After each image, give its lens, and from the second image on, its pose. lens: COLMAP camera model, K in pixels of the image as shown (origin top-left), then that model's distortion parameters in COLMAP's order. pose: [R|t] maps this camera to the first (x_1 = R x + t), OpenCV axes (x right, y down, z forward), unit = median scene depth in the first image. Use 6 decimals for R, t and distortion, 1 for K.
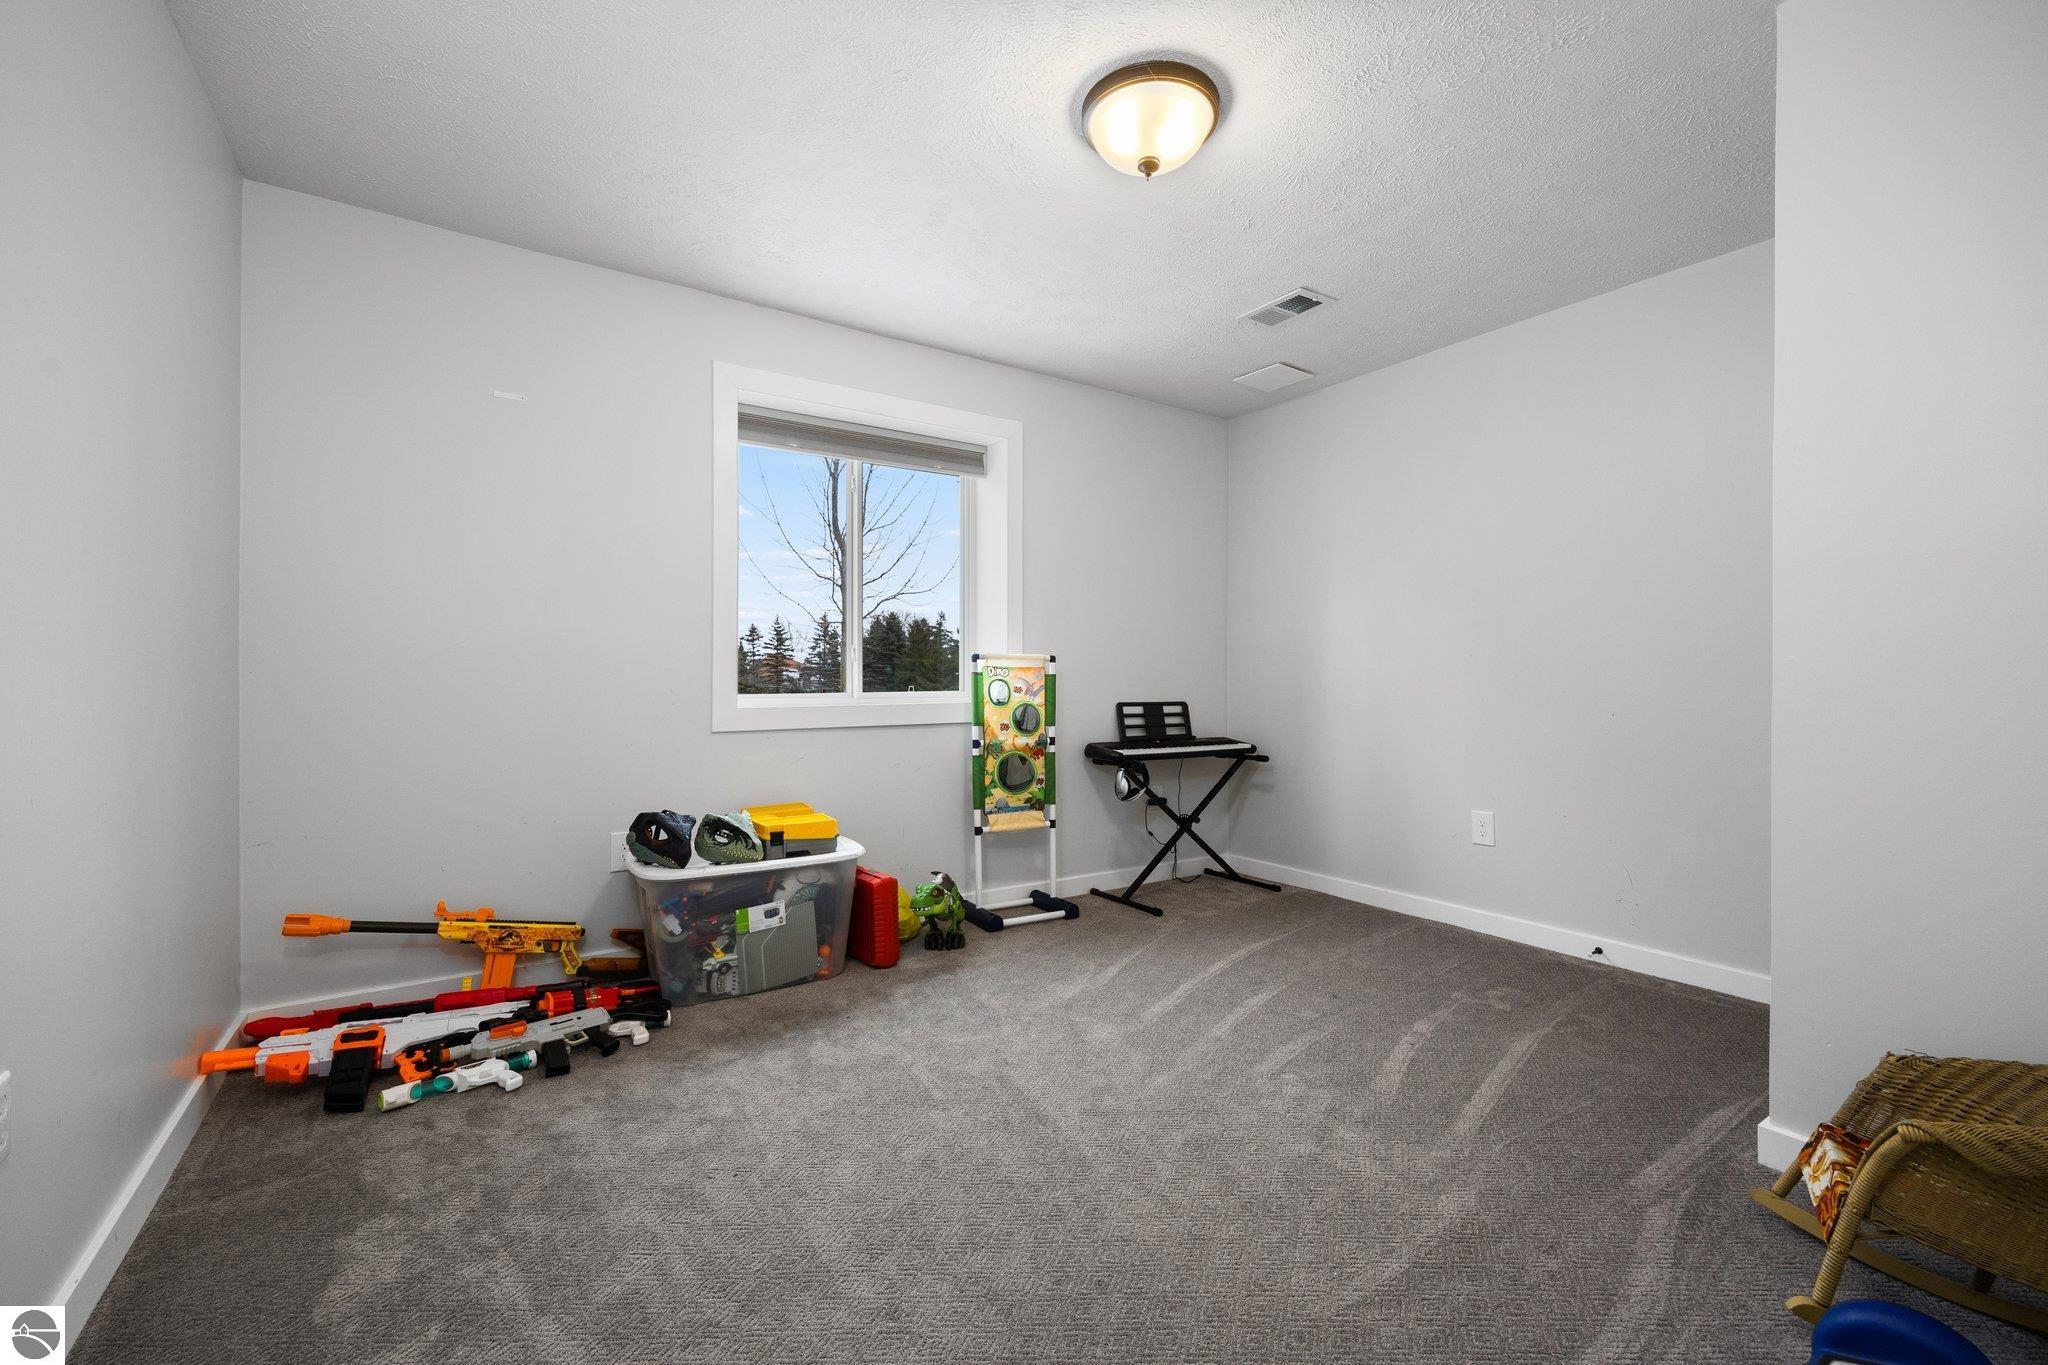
lens RADIAL K [[803.1, 0, 1018.7], [0, 803.1, 675.7], [0, 0, 1]] dist [0.001036, 0.000390]
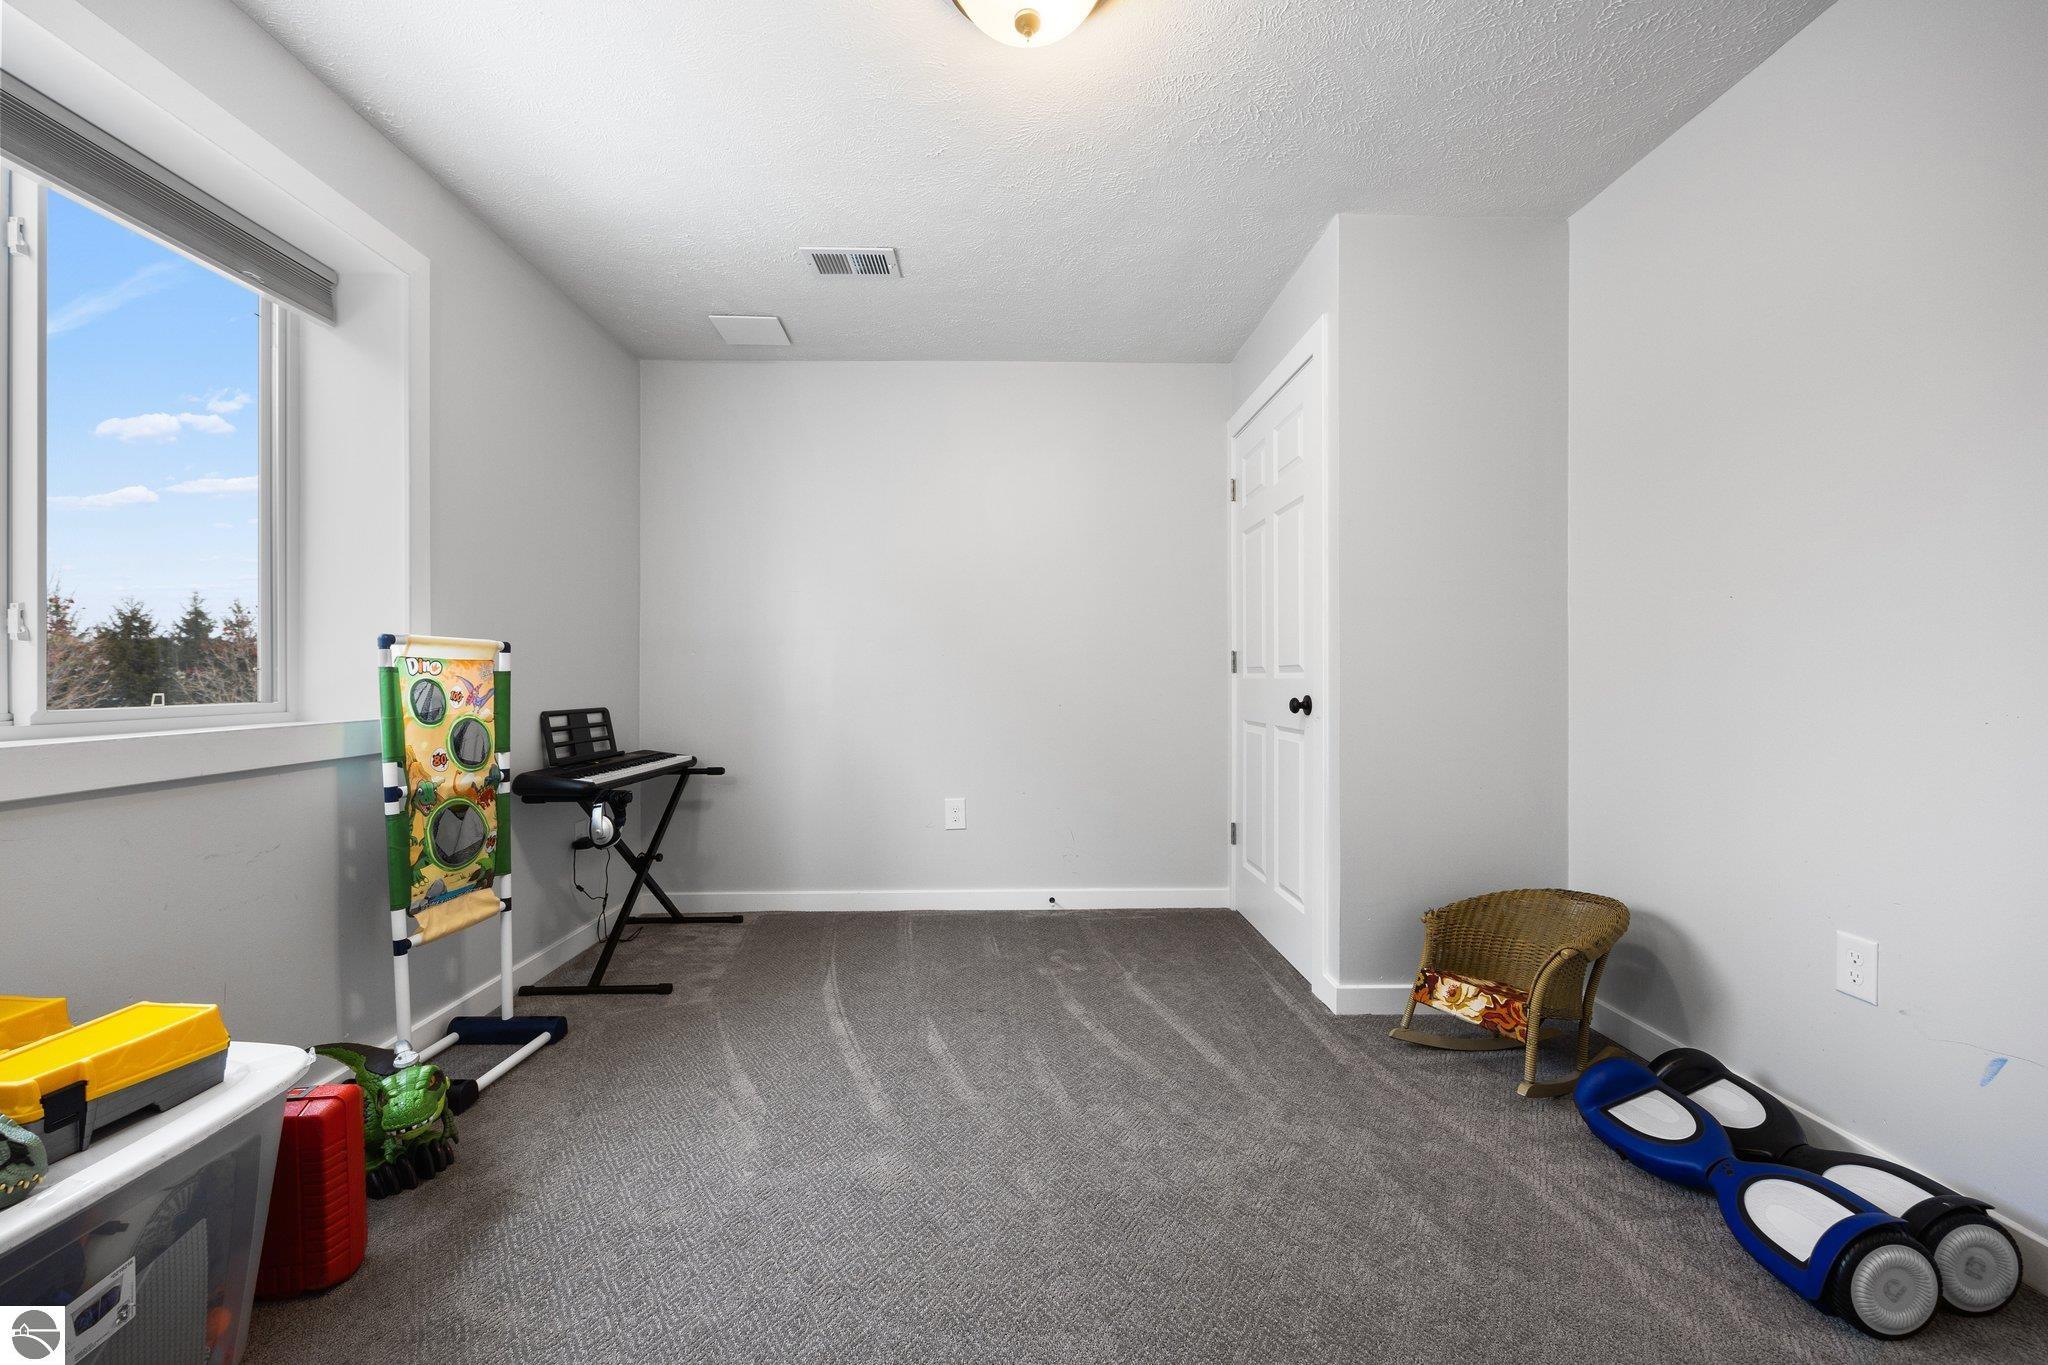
lens RADIAL K [[803.1, 0, 1018.7], [0, 803.1, 675.7], [0, 0, 1]] dist [0.001036, 0.000390]
pose [[0.557925, -0.000244, 0.829891, -0.270220], [-0.001424, 0.999998, 0.001251, 0.000399], [-0.829890, -0.001880, 0.557924, 0.311958]]
